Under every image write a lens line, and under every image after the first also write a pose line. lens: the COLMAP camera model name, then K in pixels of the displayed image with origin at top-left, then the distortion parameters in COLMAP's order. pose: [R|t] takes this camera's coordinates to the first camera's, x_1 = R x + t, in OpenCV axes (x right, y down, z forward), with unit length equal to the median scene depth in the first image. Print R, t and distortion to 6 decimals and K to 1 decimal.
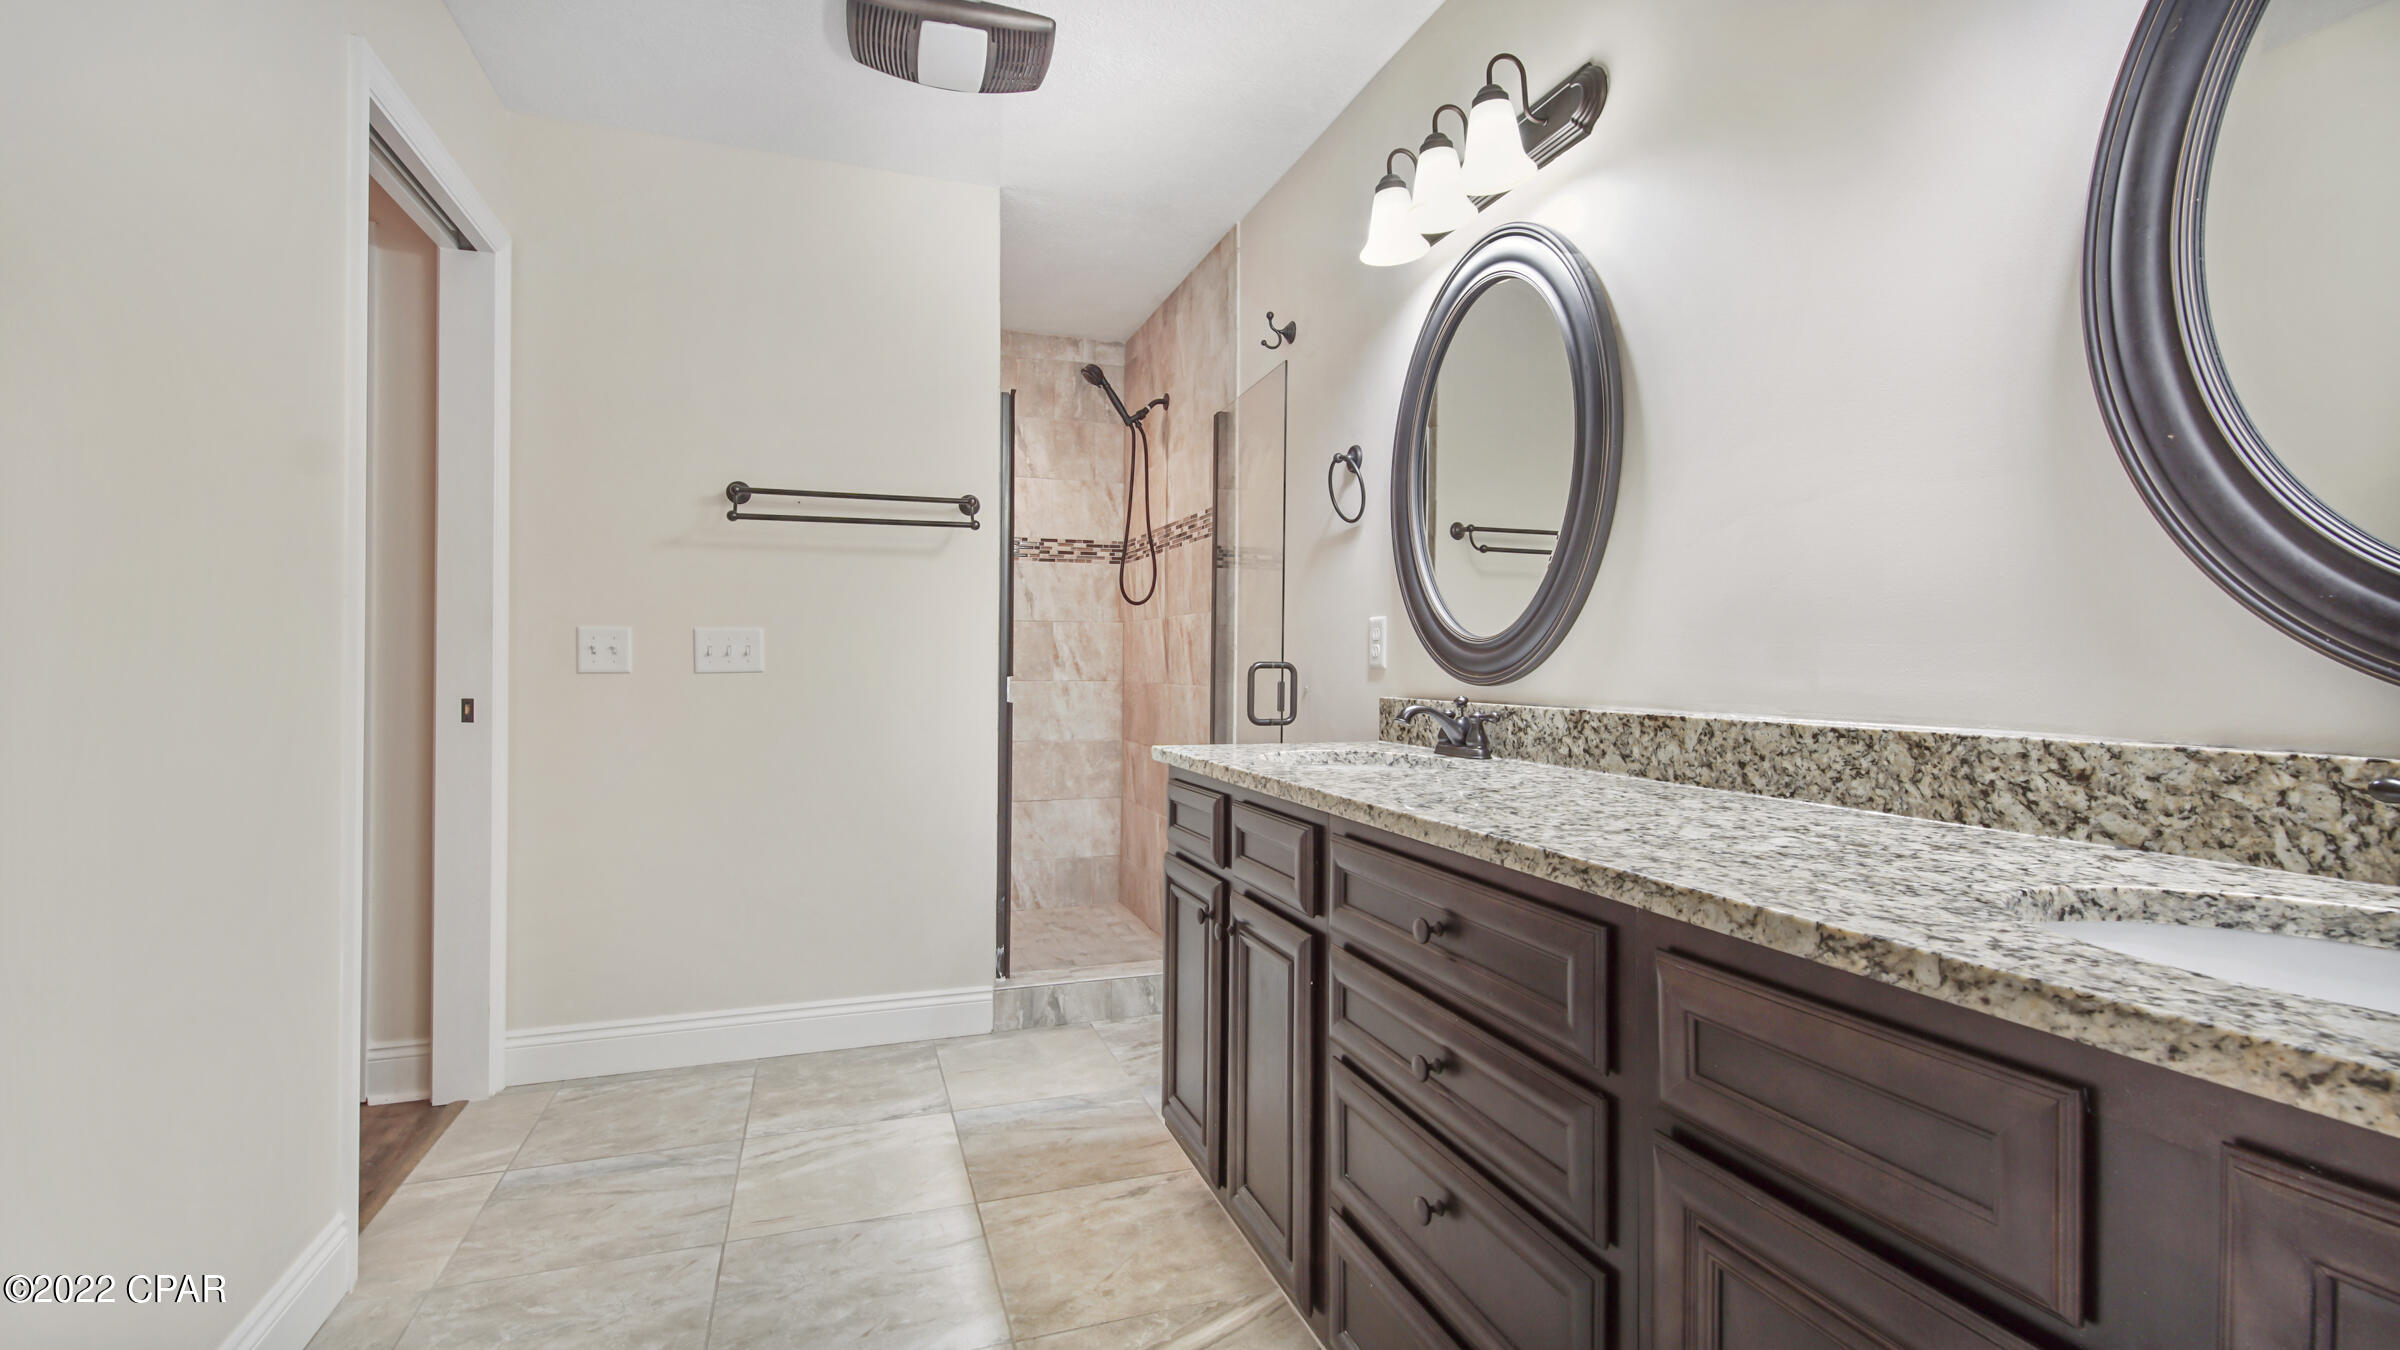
lens RADIAL K [[1097.1, 0, 1200.0], [0, 1097.1, 675.0], [0, 0, 1]] dist [0.034110, -0.020411]
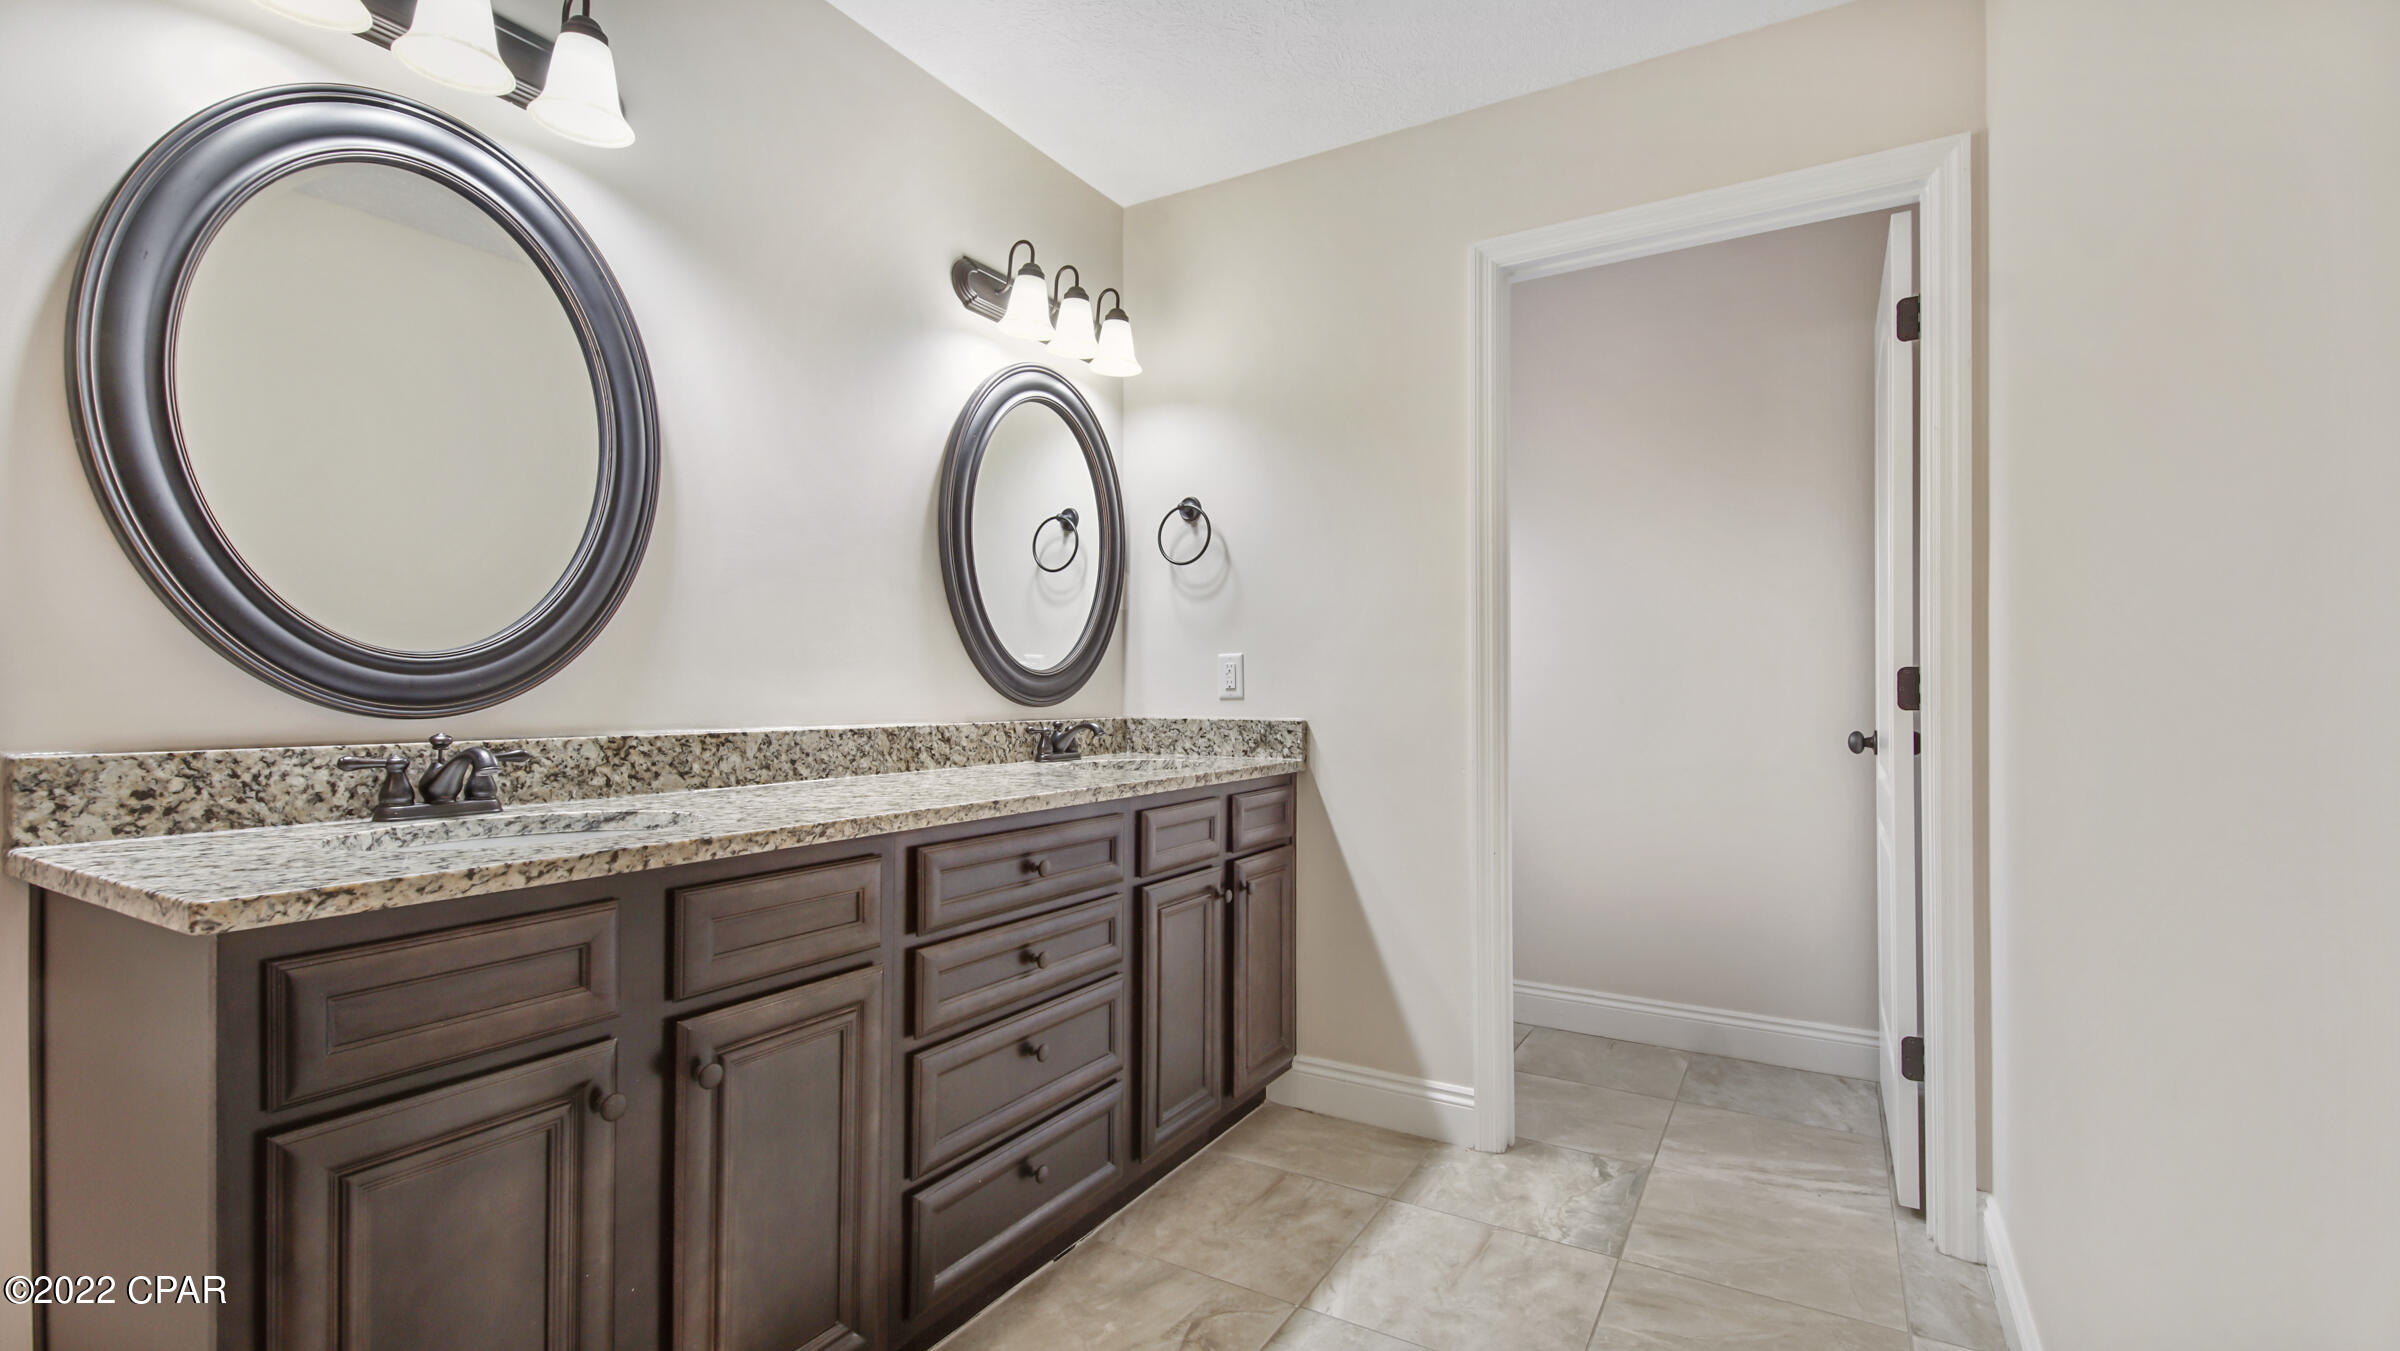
lens RADIAL K [[1097.1, 0, 1200.0], [0, 1097.1, 675.5], [0, 0, 1]] dist [0.034110, -0.020411]
pose [[-0.668543, 0.002208, 0.743670, -0.872481], [-0.000747, 0.999993, -0.003641, -0.023161], [-0.743673, -0.002989, -0.668536, 1.511810]]
